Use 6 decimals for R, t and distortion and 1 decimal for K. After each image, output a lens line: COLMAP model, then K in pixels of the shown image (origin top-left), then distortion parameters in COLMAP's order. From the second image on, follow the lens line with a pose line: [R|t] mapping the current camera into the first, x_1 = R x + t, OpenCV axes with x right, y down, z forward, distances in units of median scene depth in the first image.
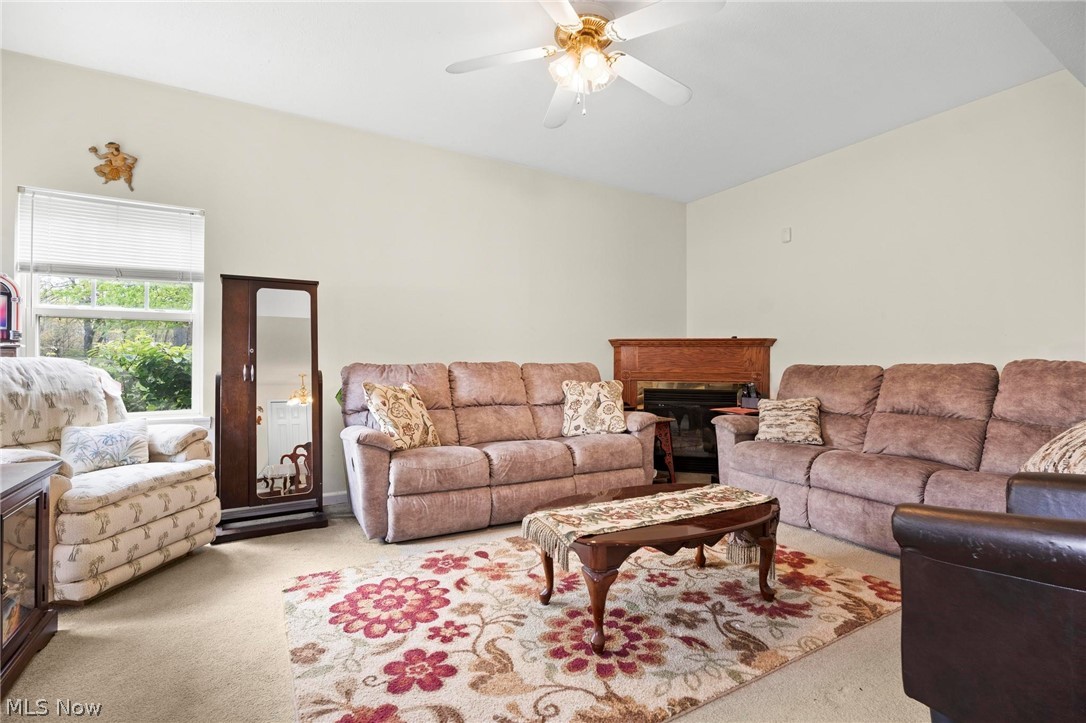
lens RADIAL K [[498.0, 0, 534.0], [0, 498.0, 363.9], [0, 0, 1]] dist [-0.015962, -0.002680]
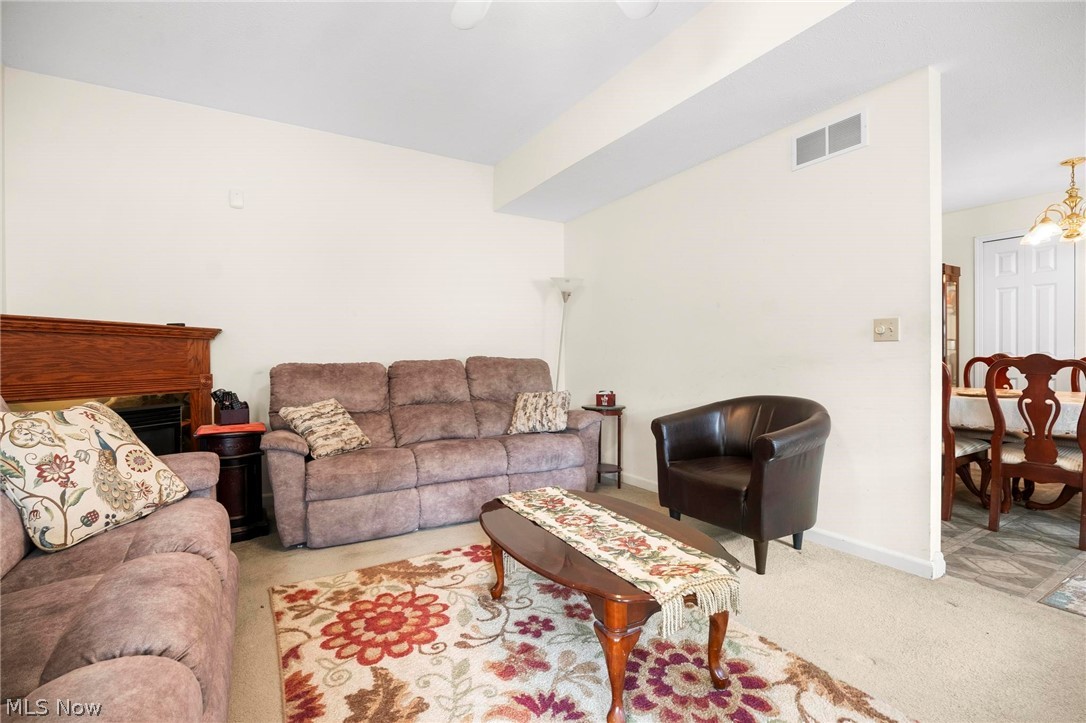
lens RADIAL K [[498.0, 0, 544.9], [0, 498.0, 365.5], [0, 0, 1]] dist [-0.015962, -0.002680]
pose [[-0.034522, -0.018624, 0.999230, -0.450807], [0.013305, 0.999729, 0.019093, -0.006912], [-0.999315, 0.013954, -0.034264, 0.827456]]
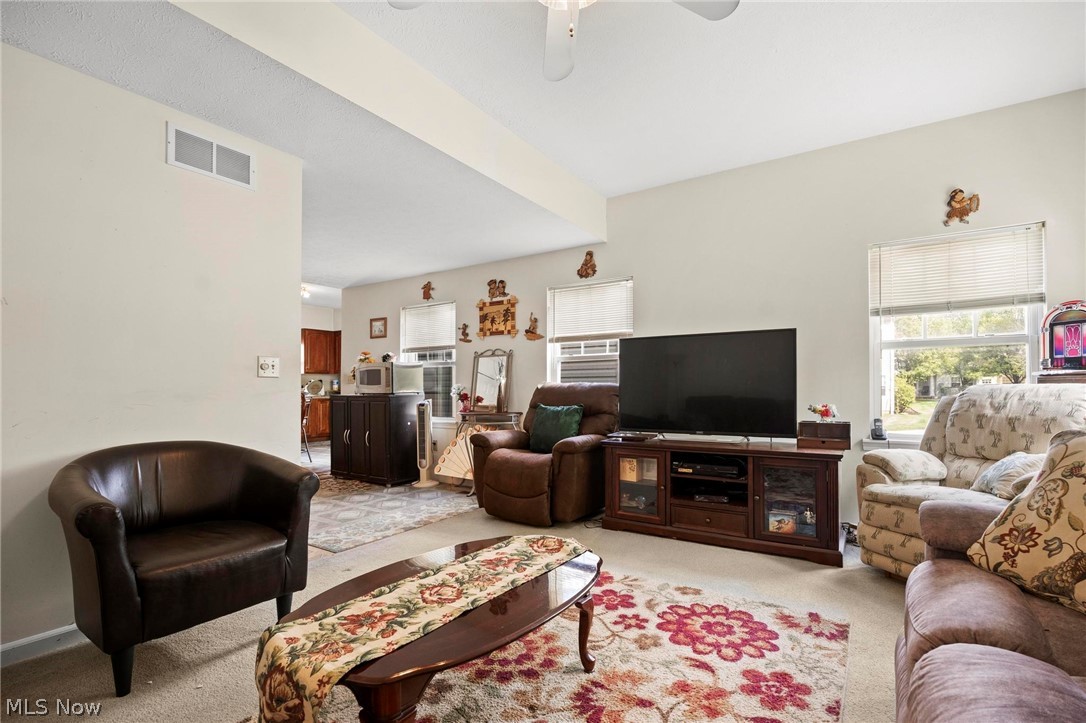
lens RADIAL K [[498.0, 0, 529.2], [0, 498.0, 391.0], [0, 0, 1]] dist [-0.015962, -0.002680]
pose [[-0.897024, 0.004669, -0.441958, 0.366943], [0.000238, 0.999949, 0.010081, -0.007242], [0.441982, 0.008938, -0.896979, 1.283206]]
